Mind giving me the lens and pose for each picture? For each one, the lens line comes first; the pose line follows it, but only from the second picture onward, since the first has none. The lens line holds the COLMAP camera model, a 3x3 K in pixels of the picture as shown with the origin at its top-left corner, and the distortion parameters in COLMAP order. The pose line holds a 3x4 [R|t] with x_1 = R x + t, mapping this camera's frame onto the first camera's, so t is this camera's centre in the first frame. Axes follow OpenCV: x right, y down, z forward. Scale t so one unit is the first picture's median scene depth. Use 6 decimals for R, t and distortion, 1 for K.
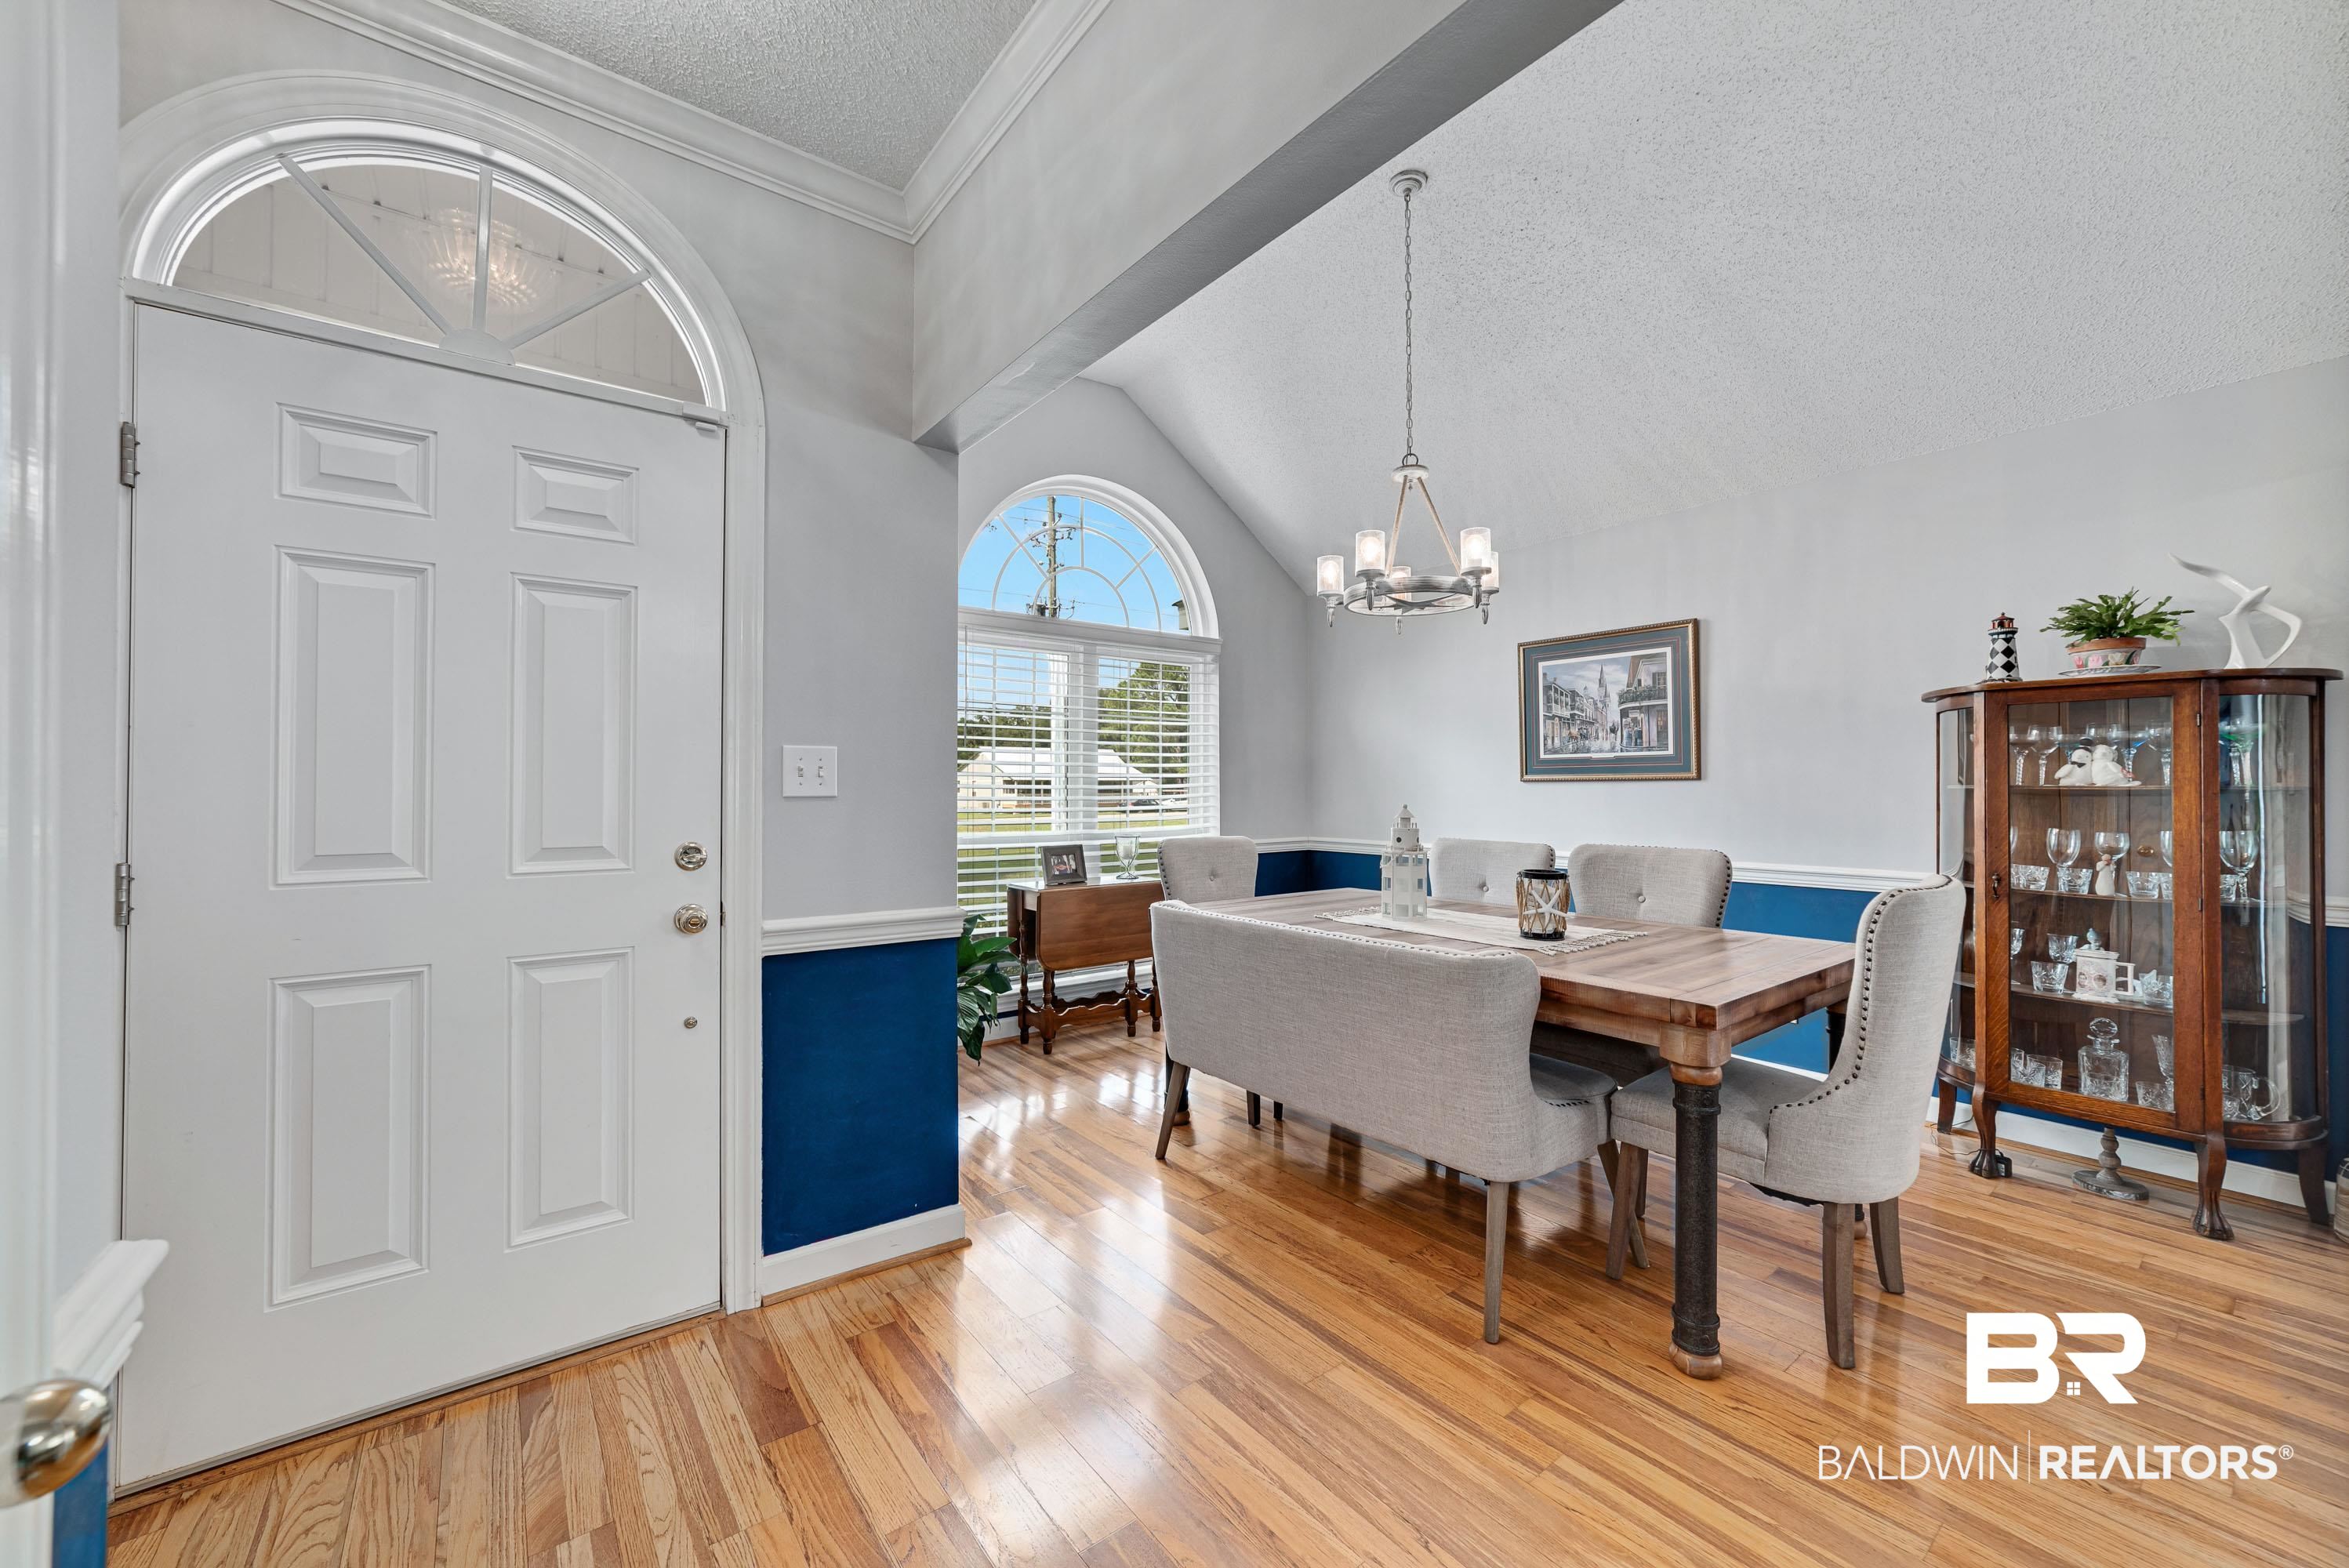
lens RADIAL K [[901.5, 0, 1174.5], [0, 901.5, 784.0], [0, 0, 1]] dist [-0.030120, 0.012415]
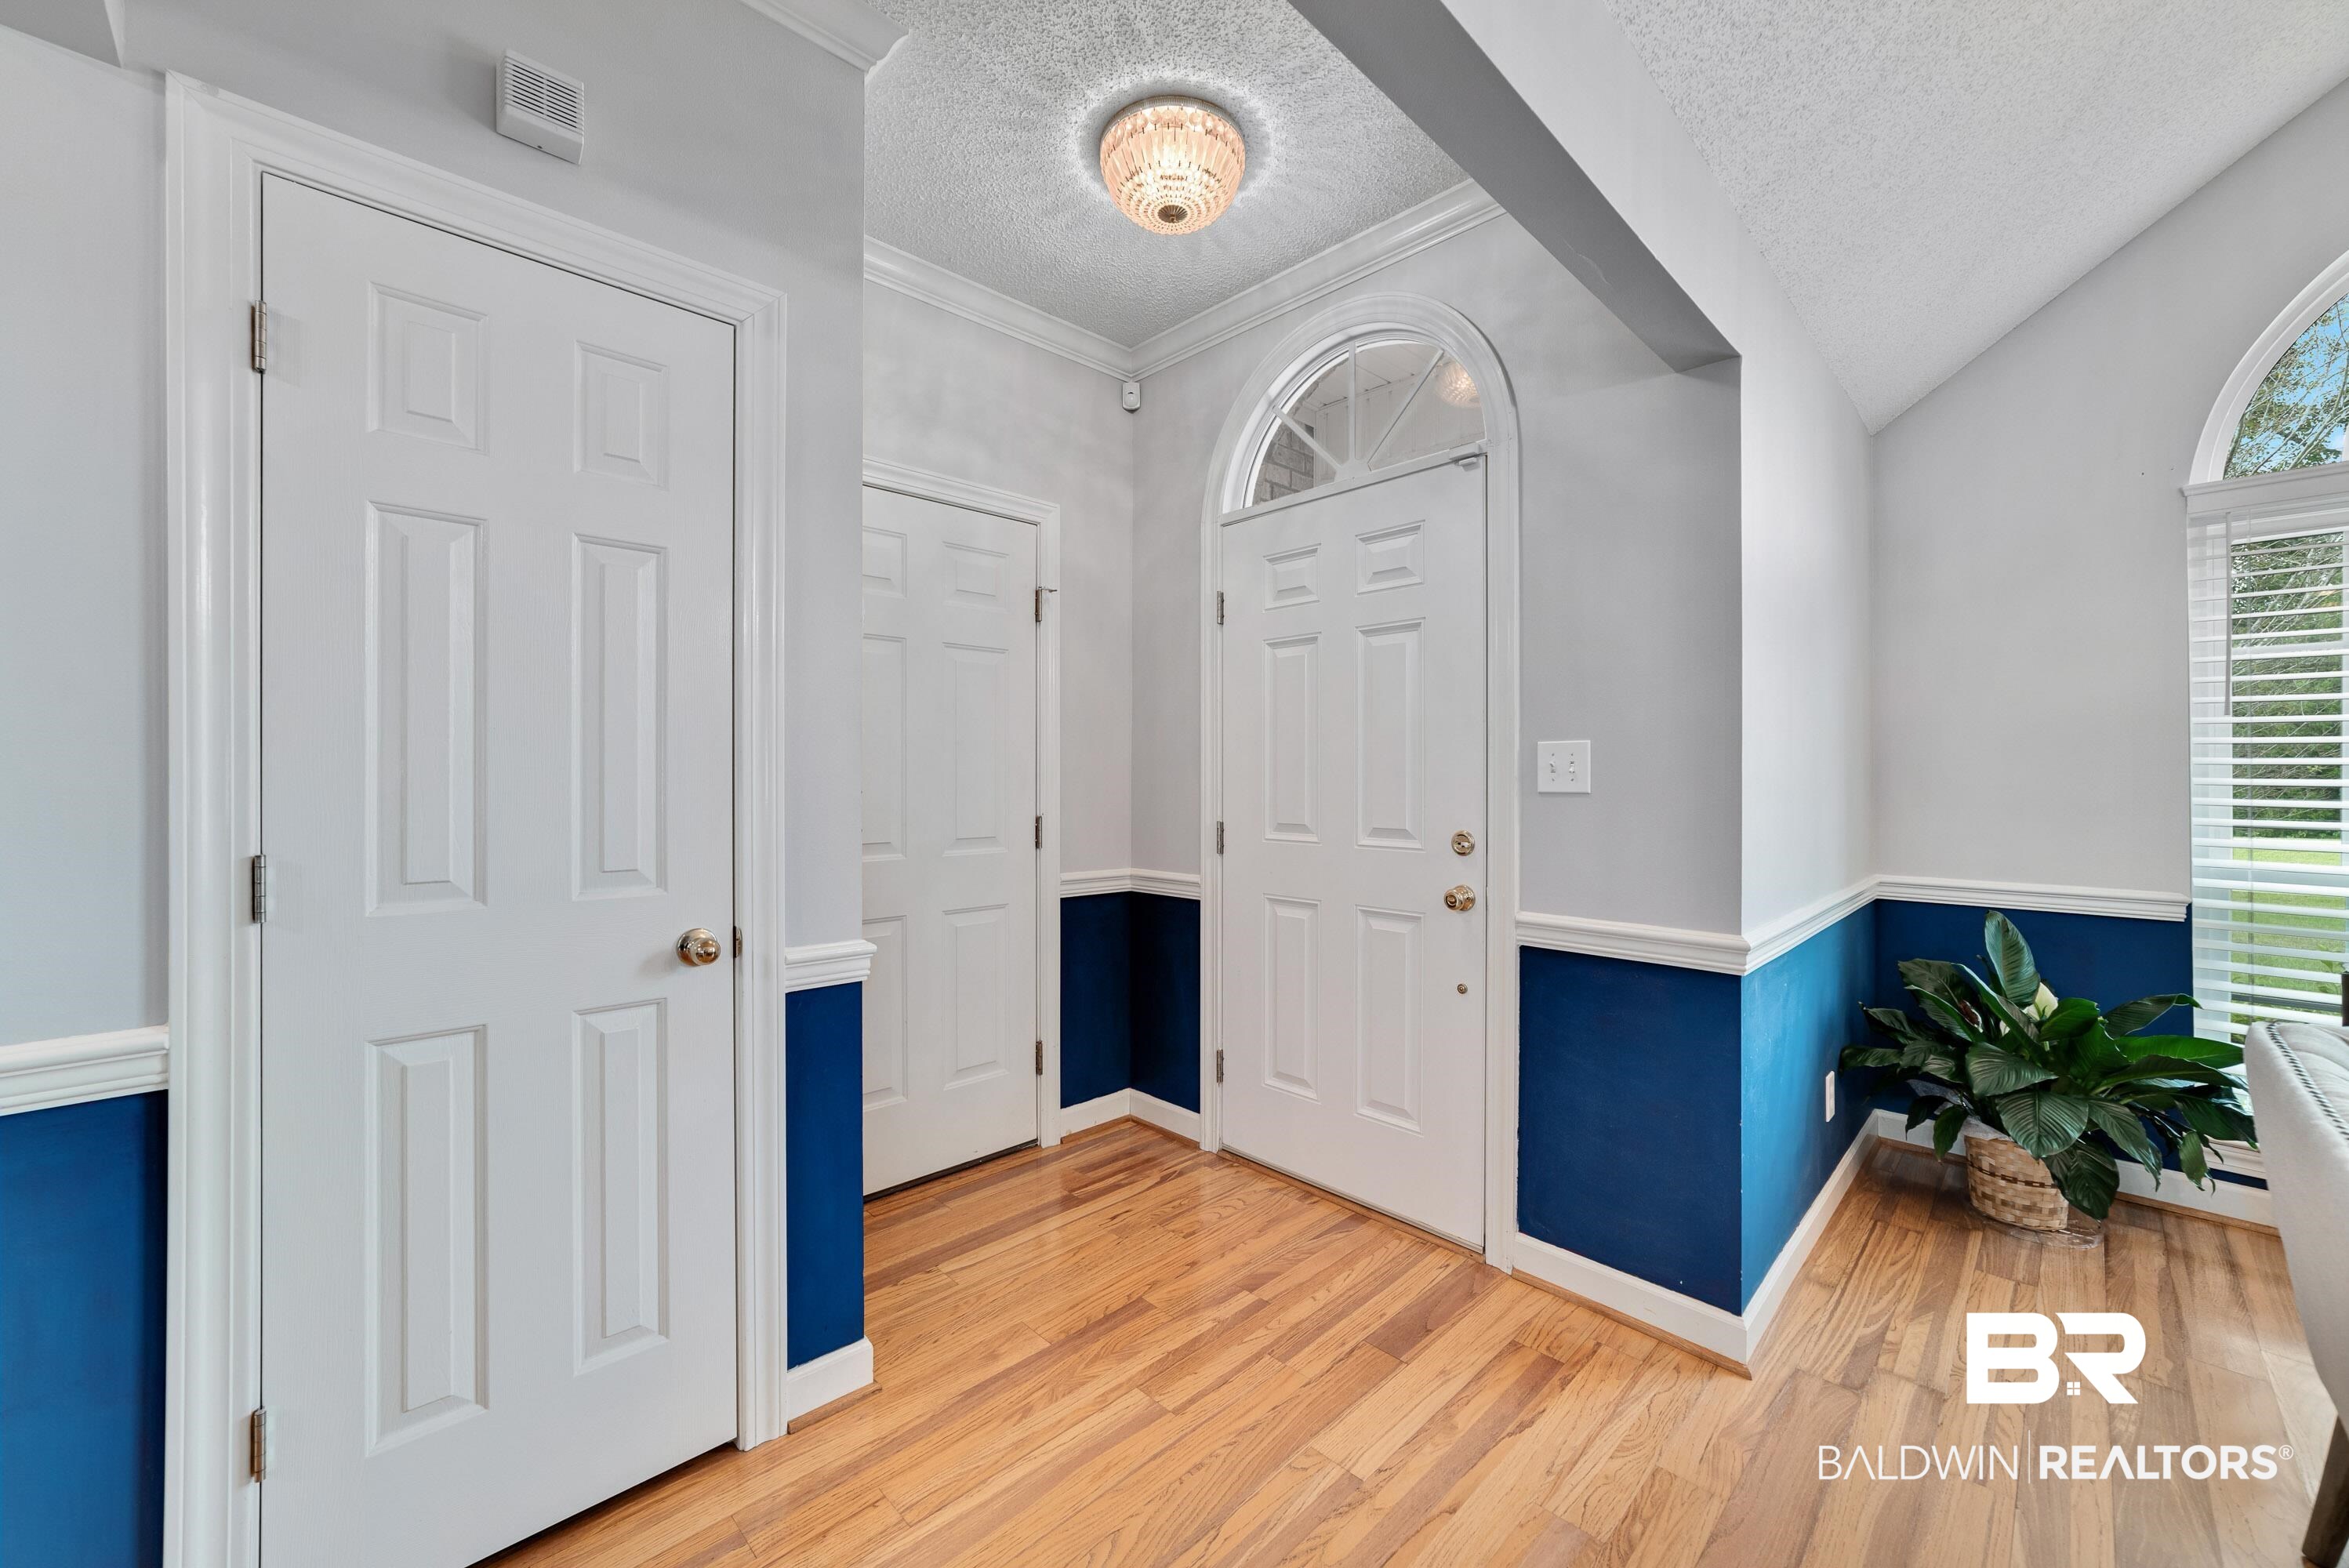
lens RADIAL K [[901.5, 0, 1174.5], [0, 901.5, 784.0], [0, 0, 1]] dist [-0.030120, 0.012415]
pose [[0.119741, 0.007262, -0.992779, 0.599777], [0.002102, 0.999969, 0.007568, -0.004946], [0.992803, -0.002993, 0.119722, 0.539040]]
